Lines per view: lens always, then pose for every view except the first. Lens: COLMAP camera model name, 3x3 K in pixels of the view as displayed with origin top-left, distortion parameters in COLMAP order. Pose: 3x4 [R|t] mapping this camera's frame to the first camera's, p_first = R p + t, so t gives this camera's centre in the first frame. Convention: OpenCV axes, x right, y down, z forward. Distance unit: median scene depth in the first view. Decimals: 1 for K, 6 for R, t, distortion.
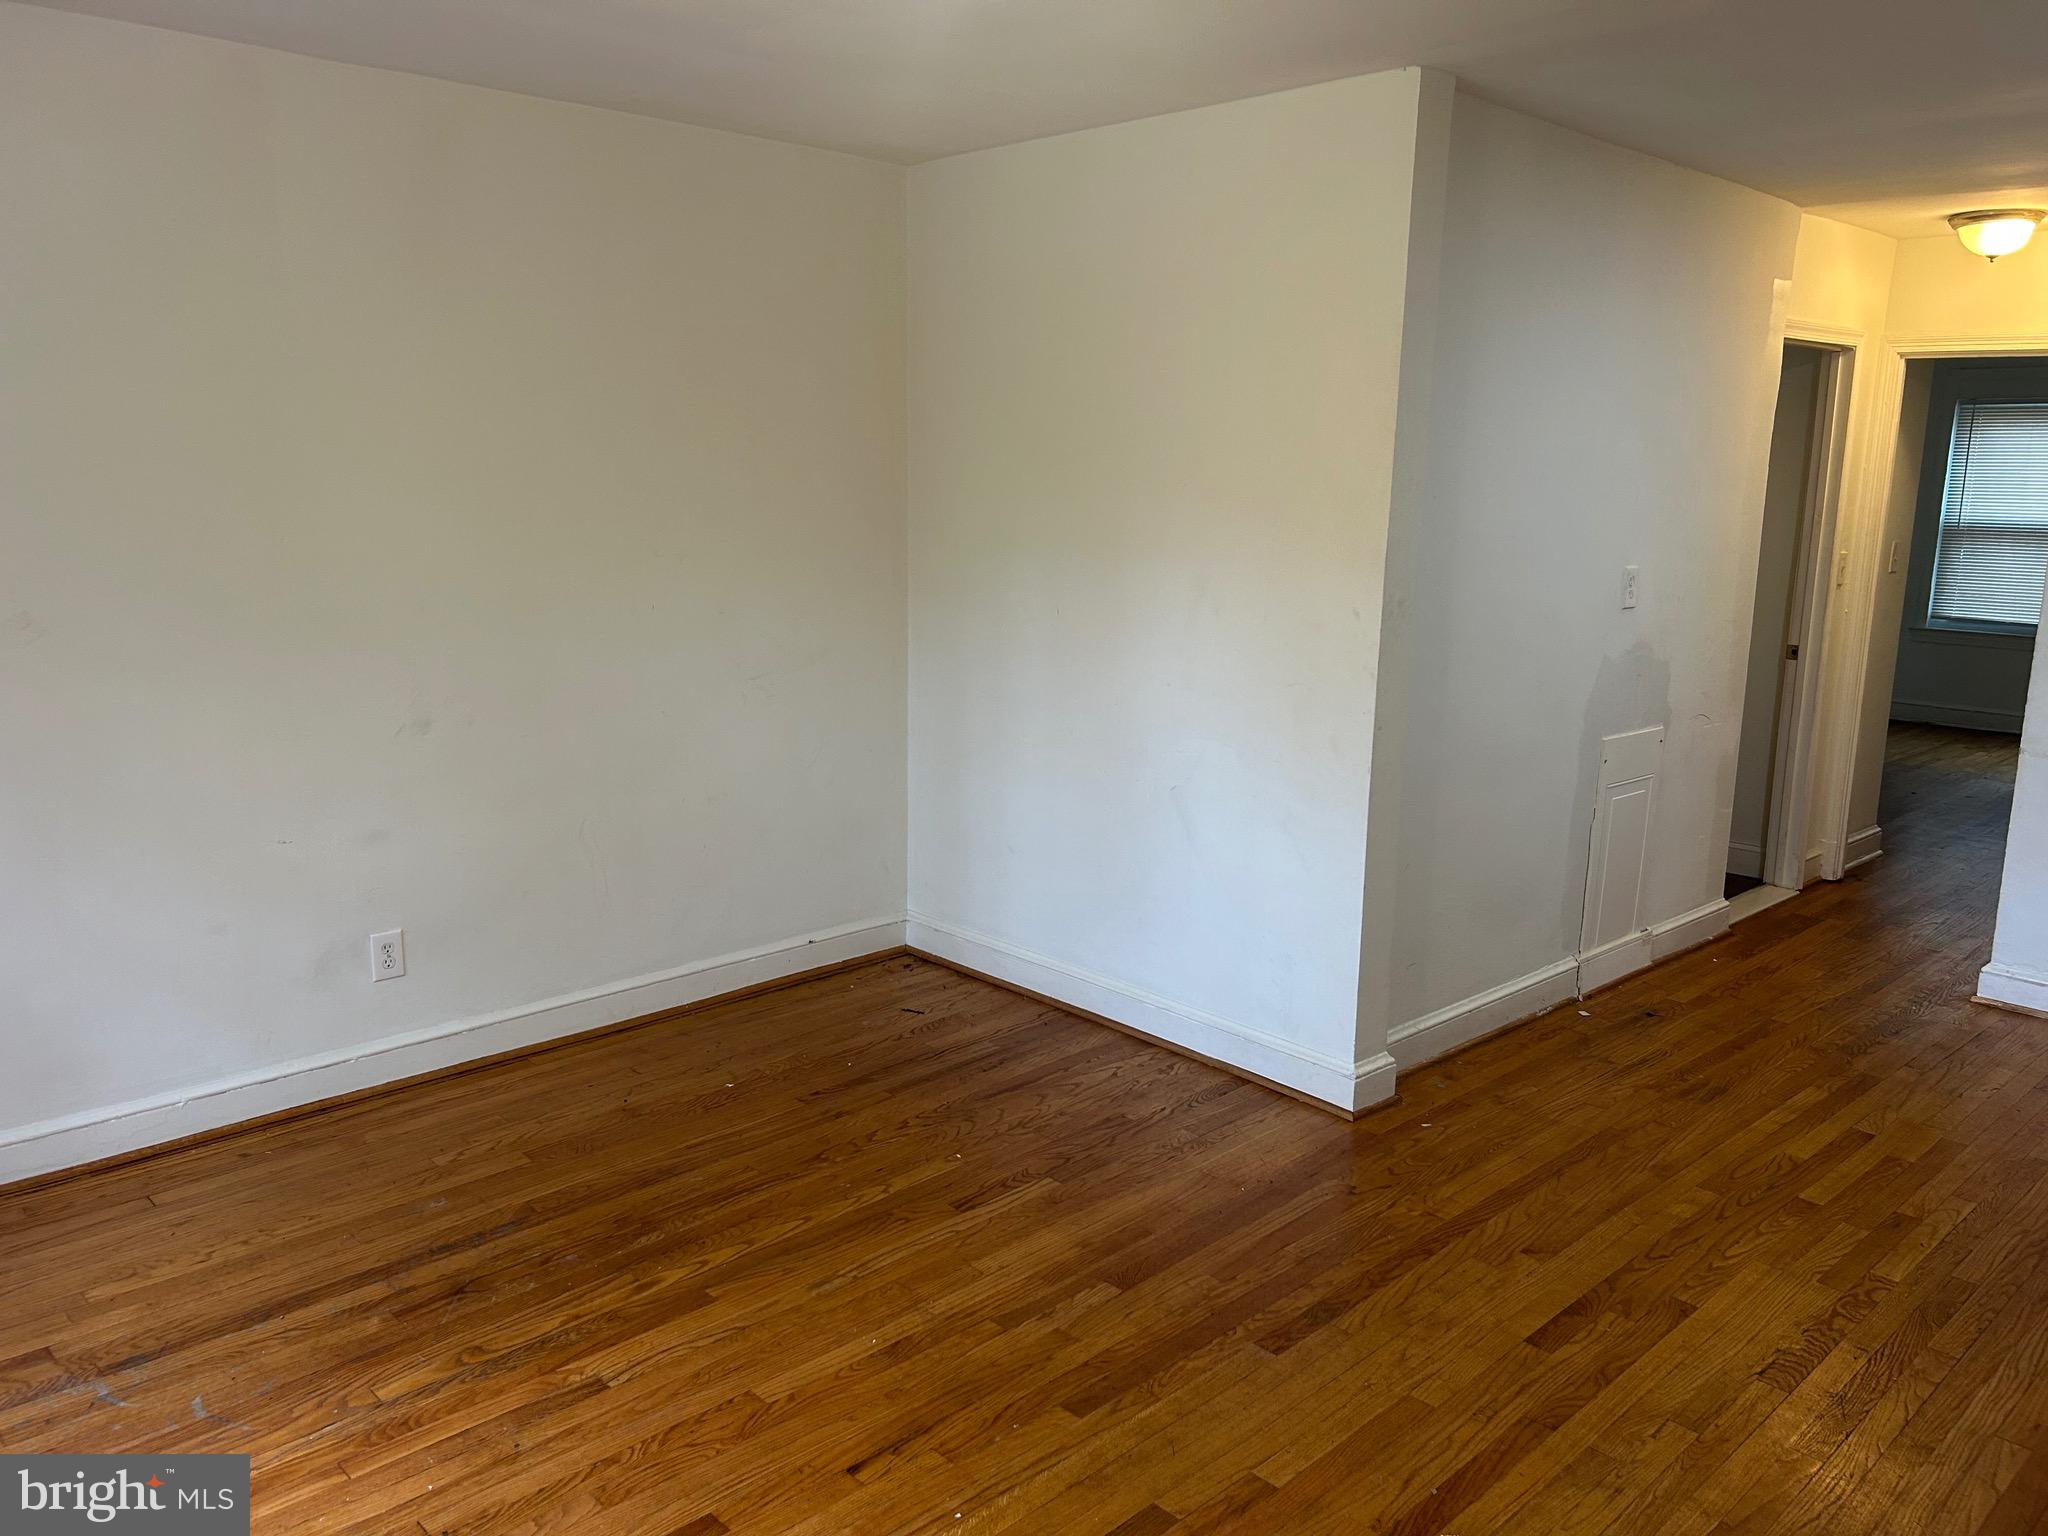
lens RADIAL K [[1546.3, 0, 1024.0], [0, 1546.3, 768.0], [0, 0, 1]] dist [0.065704, -0.068476]
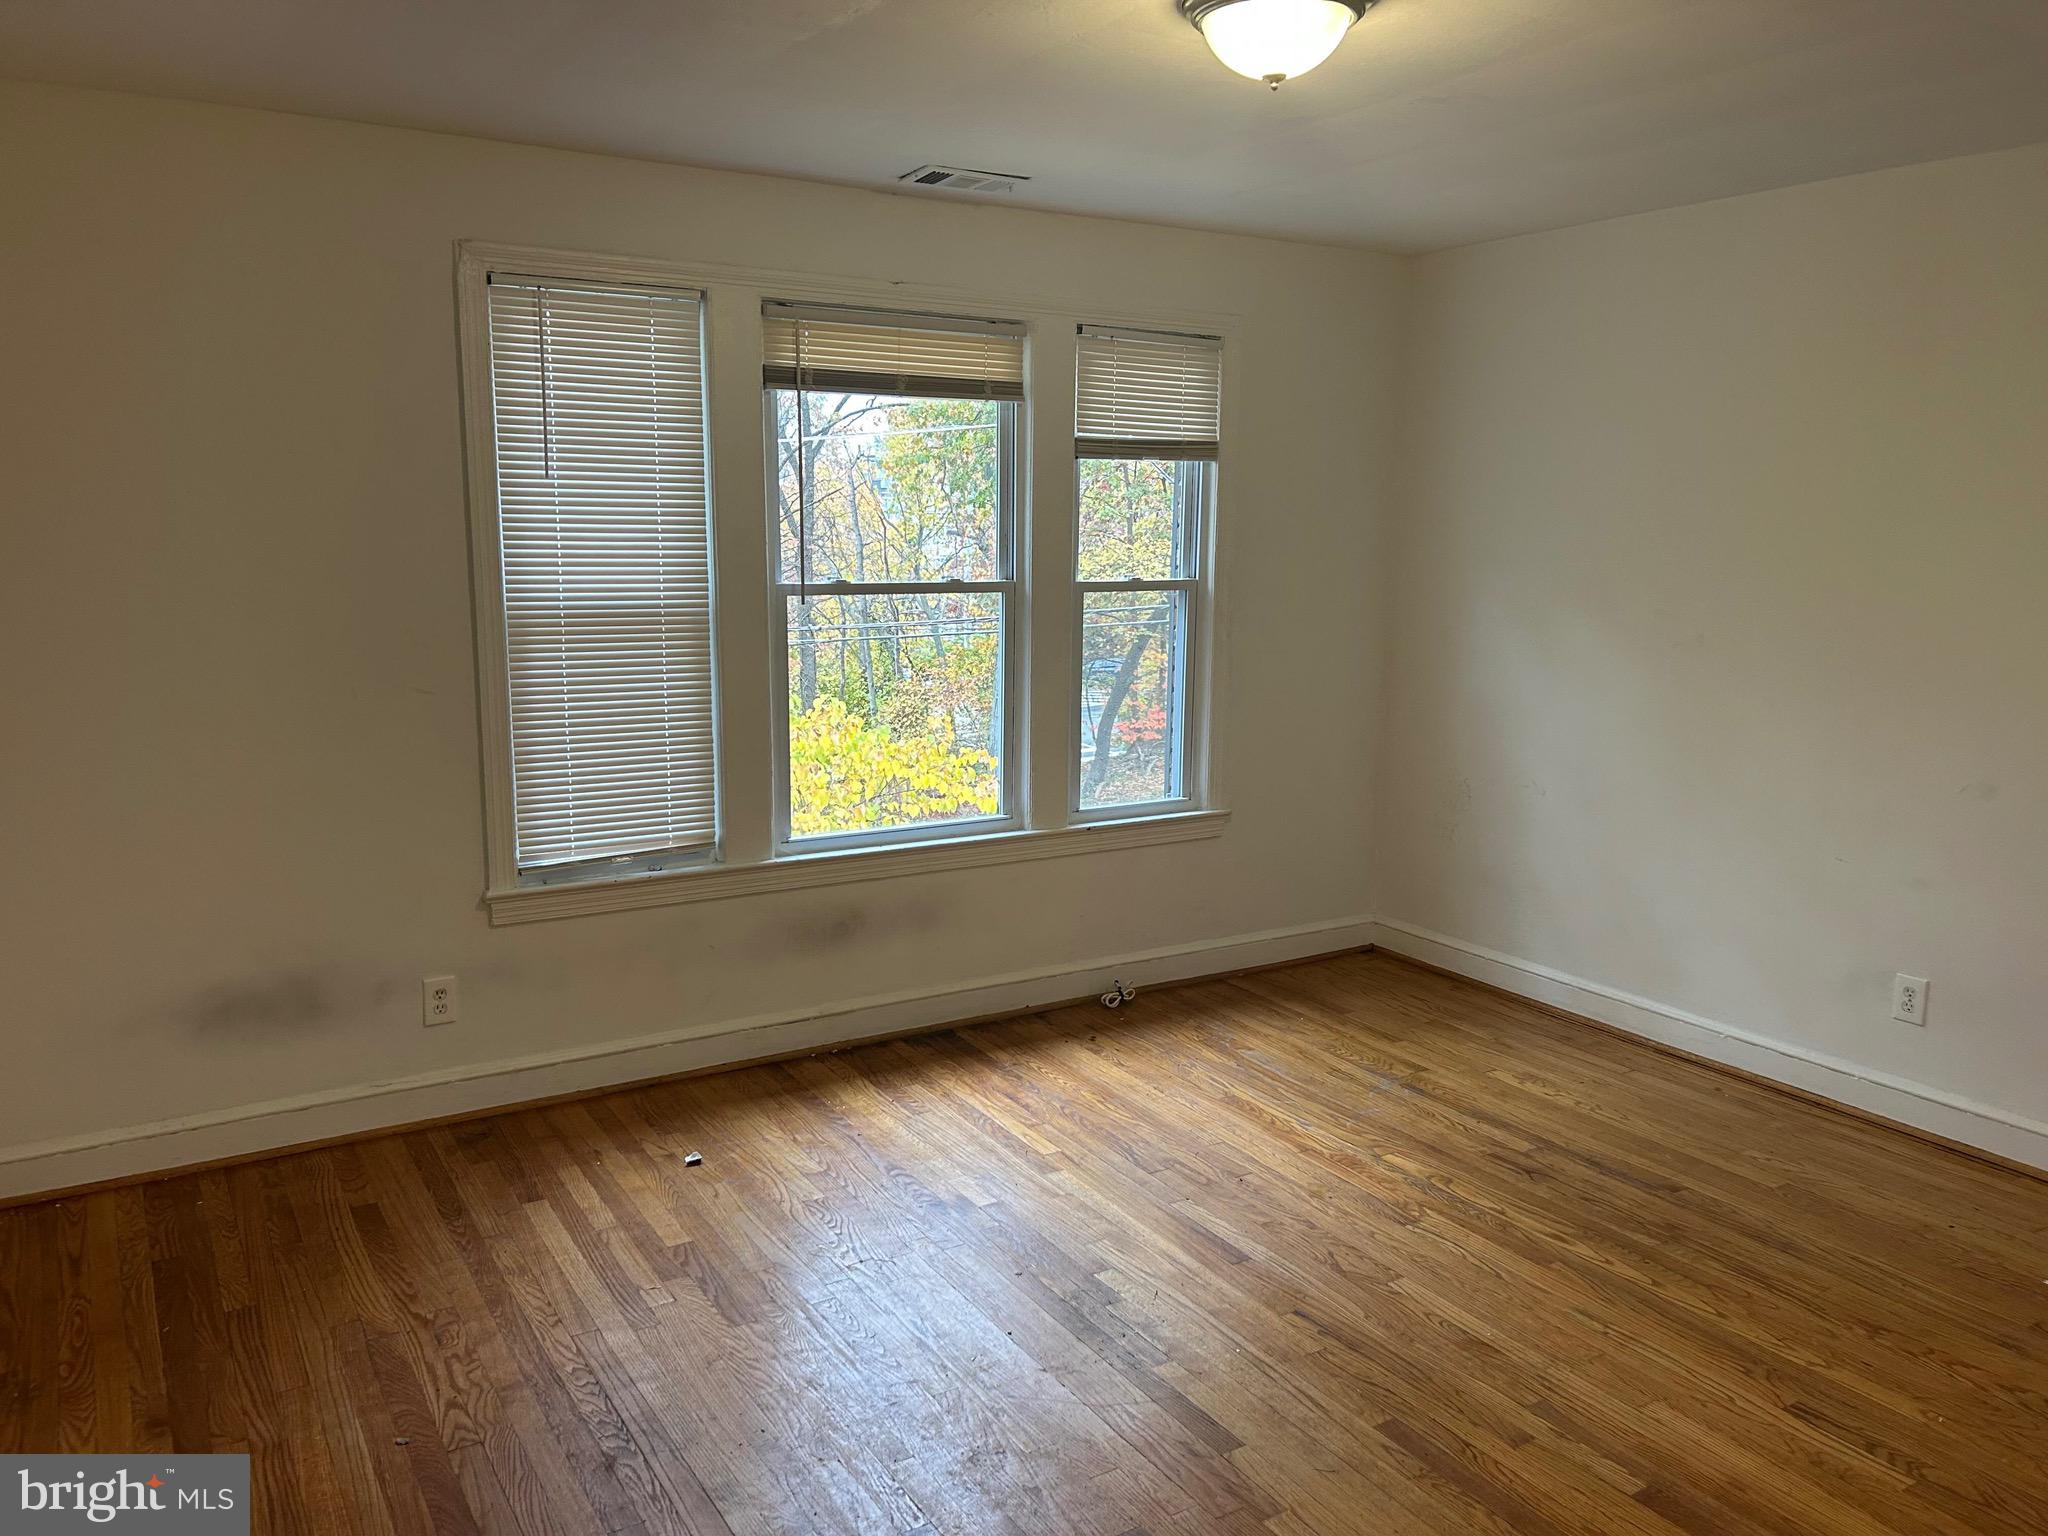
lens RADIAL K [[1546.3, 0, 1024.0], [0, 1546.3, 768.0], [0, 0, 1]] dist [0.065704, -0.068476]
pose [[-0.208322, 0.142622, -0.967606, 0.844699], [-0.202639, 0.961551, 0.185357, -0.122314], [0.956838, 0.234689, -0.171412, 0.704348]]
